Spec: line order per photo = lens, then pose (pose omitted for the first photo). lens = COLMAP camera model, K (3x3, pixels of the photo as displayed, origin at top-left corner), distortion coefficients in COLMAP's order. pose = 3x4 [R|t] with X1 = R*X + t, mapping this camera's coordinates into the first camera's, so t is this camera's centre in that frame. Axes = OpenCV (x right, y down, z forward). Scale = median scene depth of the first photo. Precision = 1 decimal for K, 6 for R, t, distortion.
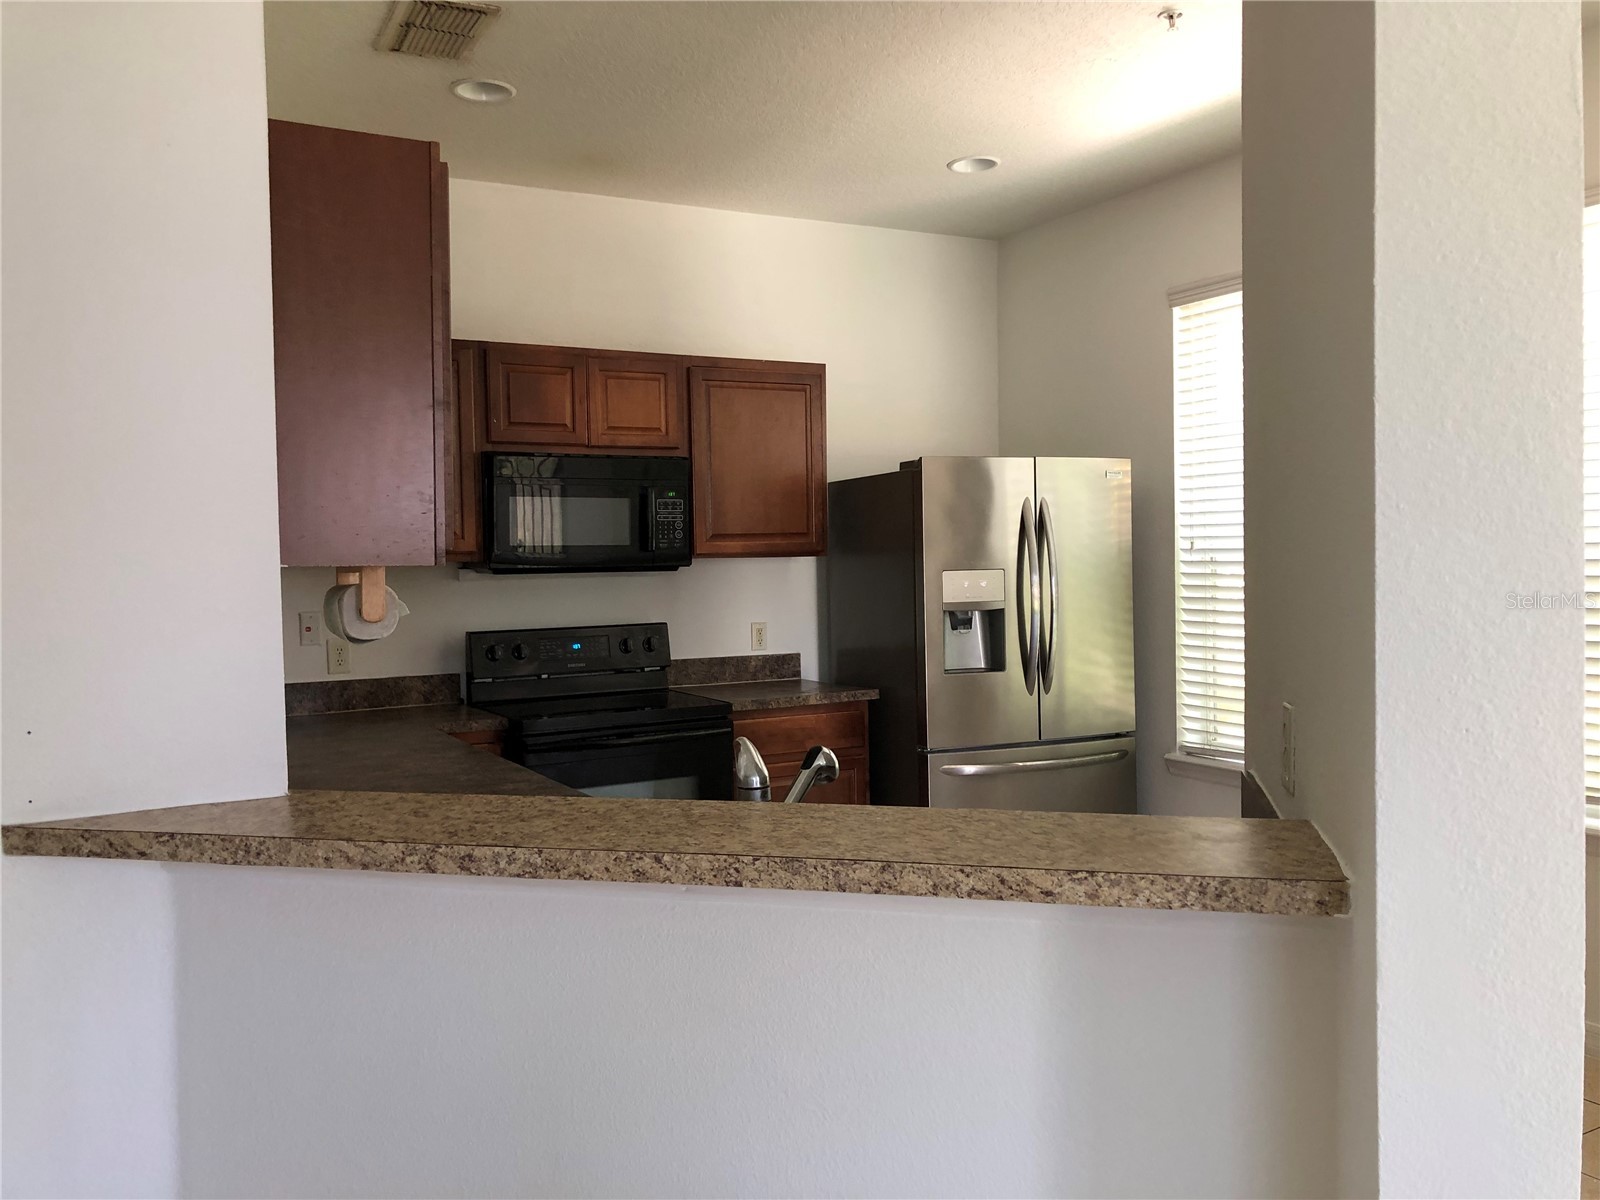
lens RADIAL K [[1345.2, 0, 800.0], [0, 1345.2, 600.0], [0, 0, 1]] dist [0.057342, -0.001041]
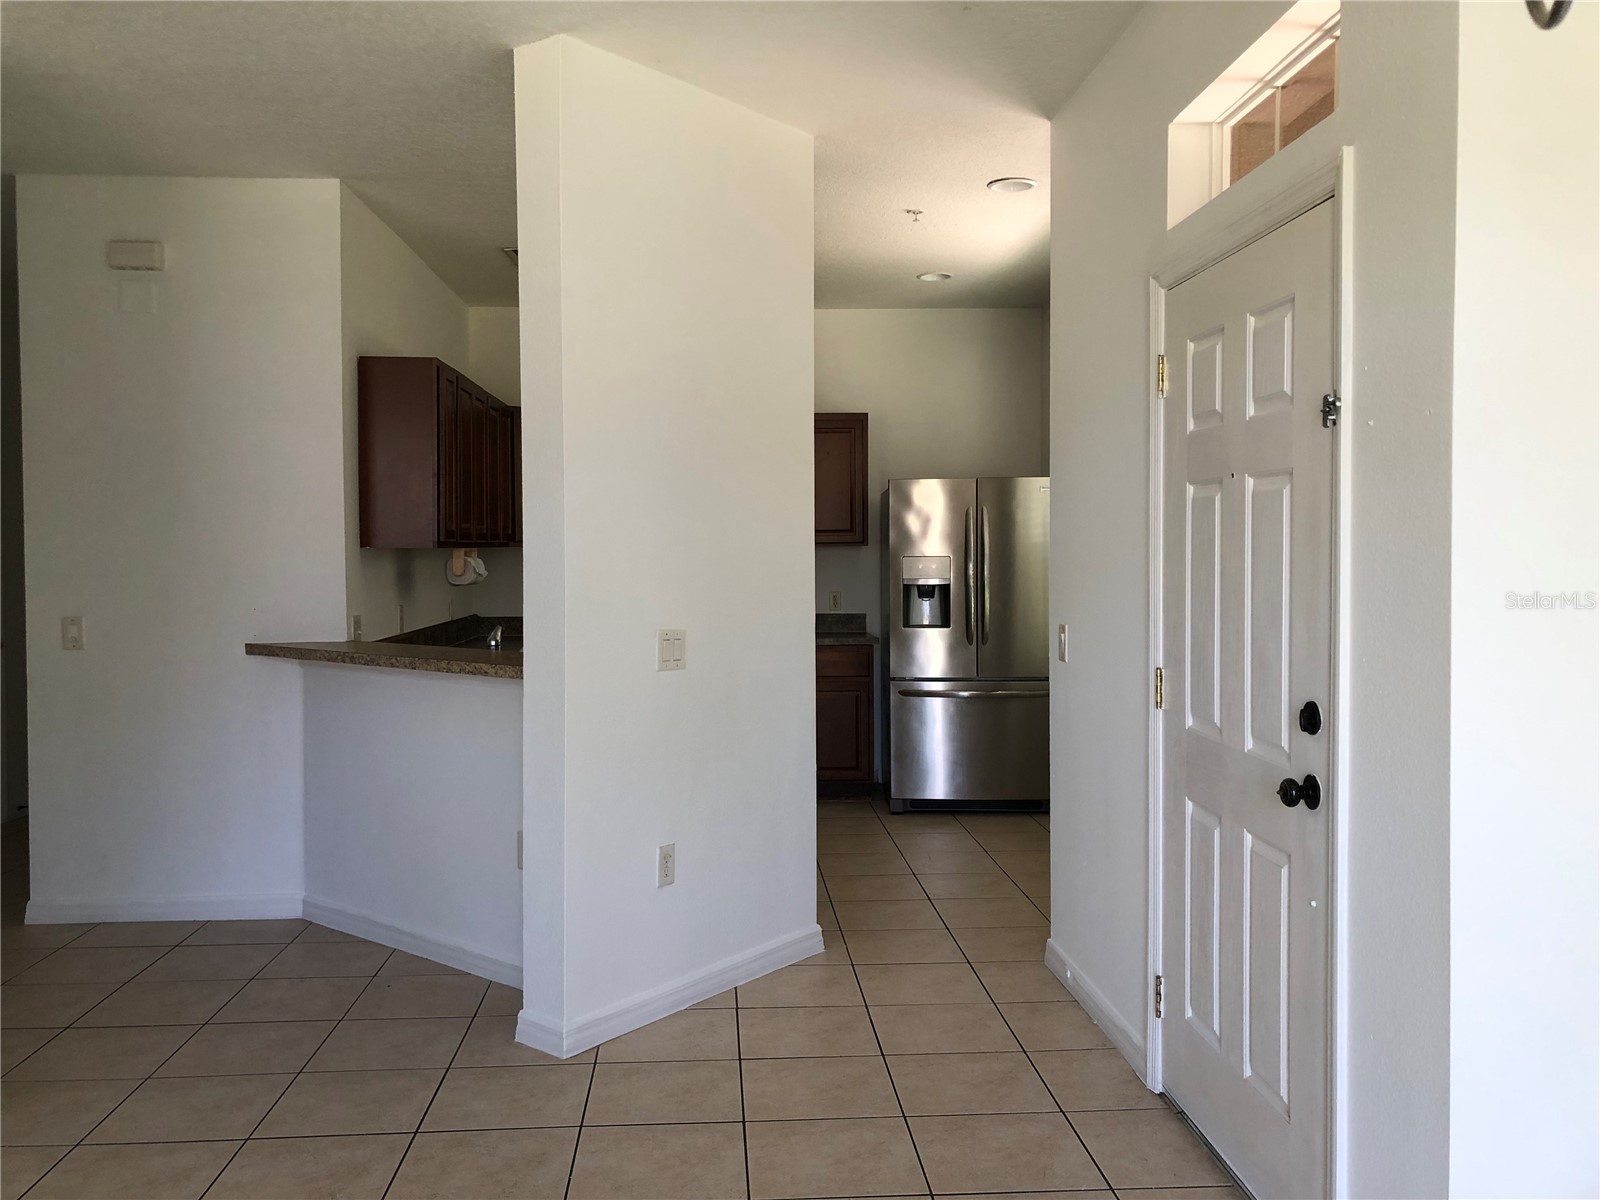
lens RADIAL K [[1345.2, 0, 800.0], [0, 1345.2, 600.0], [0, 0, 1]] dist [0.057342, -0.001041]
pose [[0.909778, 0.037518, -0.413395, 0.606952], [-0.034504, 0.999296, 0.014759, 0.006833], [0.413658, 0.000837, 0.910432, -0.371731]]
